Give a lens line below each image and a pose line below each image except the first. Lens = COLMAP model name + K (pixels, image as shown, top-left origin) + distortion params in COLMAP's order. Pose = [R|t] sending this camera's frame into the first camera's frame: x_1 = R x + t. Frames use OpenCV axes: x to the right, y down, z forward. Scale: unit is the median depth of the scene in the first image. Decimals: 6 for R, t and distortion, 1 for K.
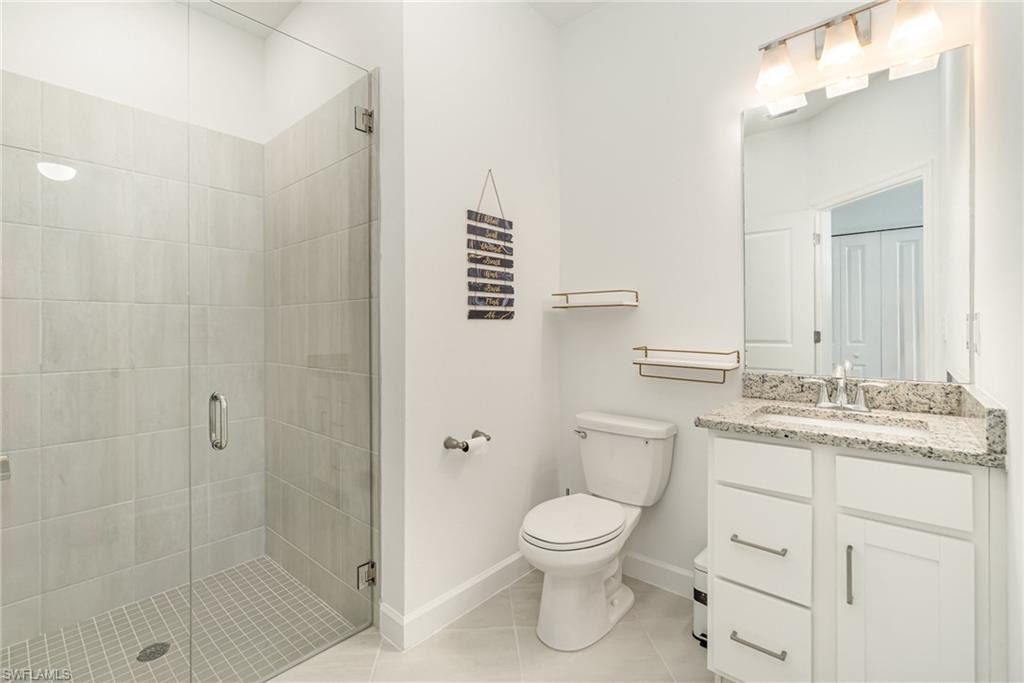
lens RADIAL K [[447.9, 0, 492.6], [0, 447.9, 325.4], [0, 0, 1]] dist [0.000766, 0.000298]
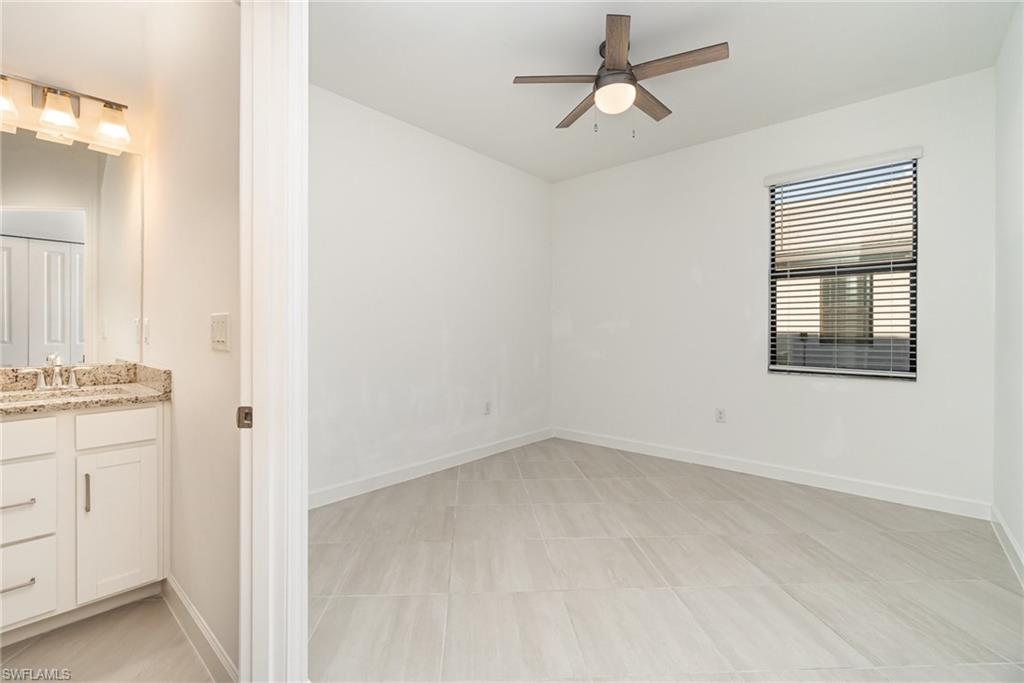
lens RADIAL K [[447.9, 0, 512.5], [0, 447.9, 340.8], [0, 0, 1]] dist [0.000766, 0.000298]
pose [[-0.033949, -0.020933, 0.999204, -0.589340], [-0.011227, 0.999726, 0.020562, 0.002522], [-0.999360, -0.010520, -0.034175, -0.289130]]
